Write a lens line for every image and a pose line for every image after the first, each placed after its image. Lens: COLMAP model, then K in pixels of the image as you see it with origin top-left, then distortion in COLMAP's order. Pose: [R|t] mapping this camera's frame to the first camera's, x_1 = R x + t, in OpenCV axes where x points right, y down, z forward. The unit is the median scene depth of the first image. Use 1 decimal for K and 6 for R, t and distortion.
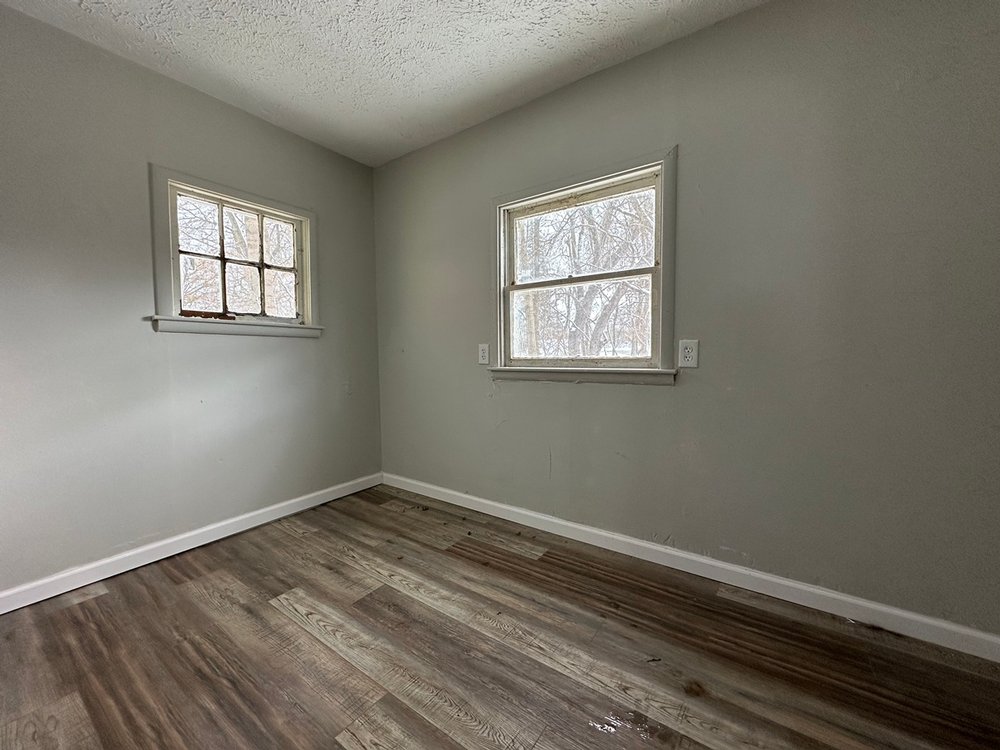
lens RADIAL K [[396.7, 0, 500.0], [0, 396.7, 375.0], [0, 0, 1]] dist [-0.002948, 0.000078]
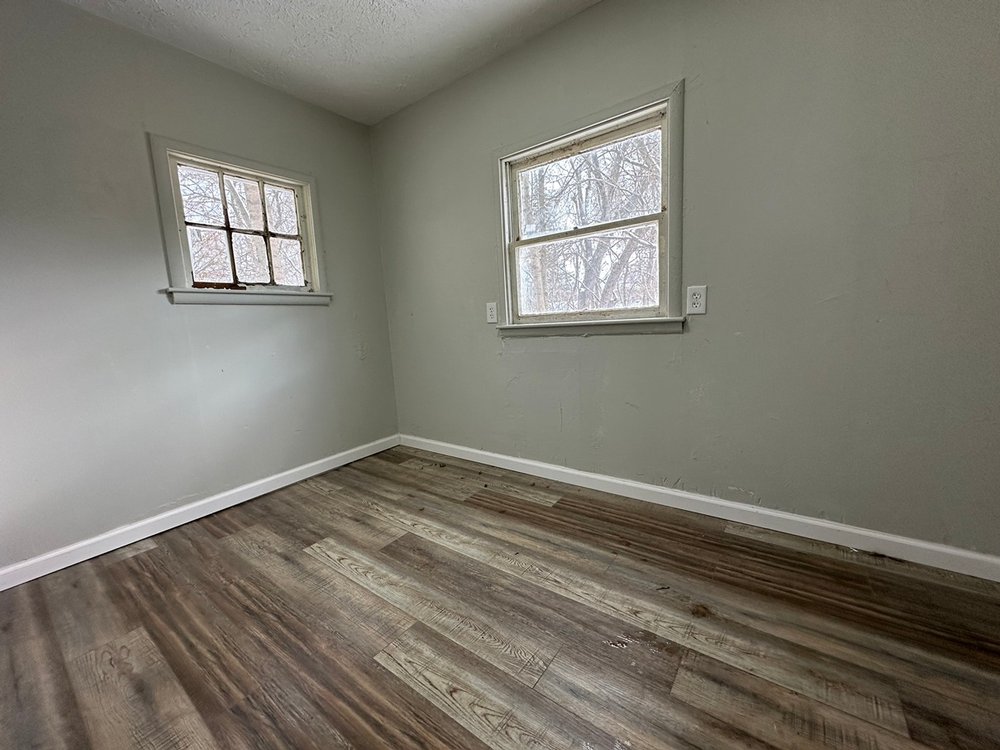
lens RADIAL K [[396.7, 0, 500.0], [0, 396.7, 375.0], [0, 0, 1]] dist [-0.002948, 0.000078]
pose [[0.998687, -0.042211, -0.029027, 0.003247], [0.044538, 0.995396, 0.084866, 0.025059], [0.025311, -0.086048, 0.995969, -0.018658]]
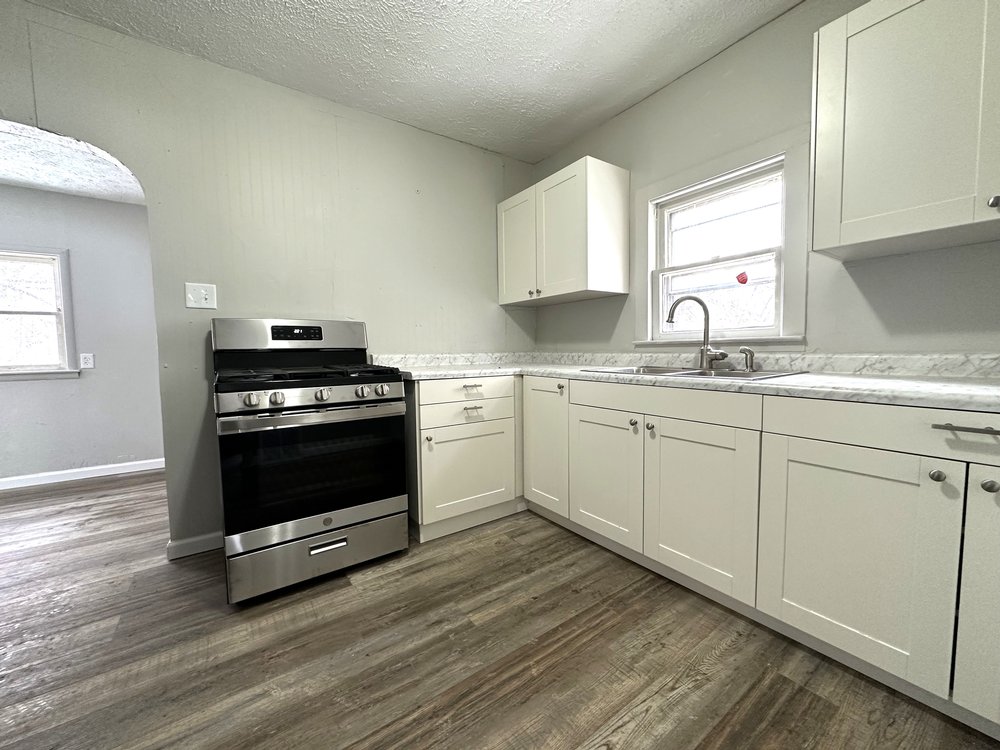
lens RADIAL K [[396.7, 0, 500.0], [0, 396.7, 375.0], [0, 0, 1]] dist [-0.002948, 0.000078]
pose [[0.332484, -0.056933, 0.941389, -0.614079], [0.062709, 0.997302, 0.038167, 0.060408], [-0.941022, 0.046344, 0.335157, -1.401171]]
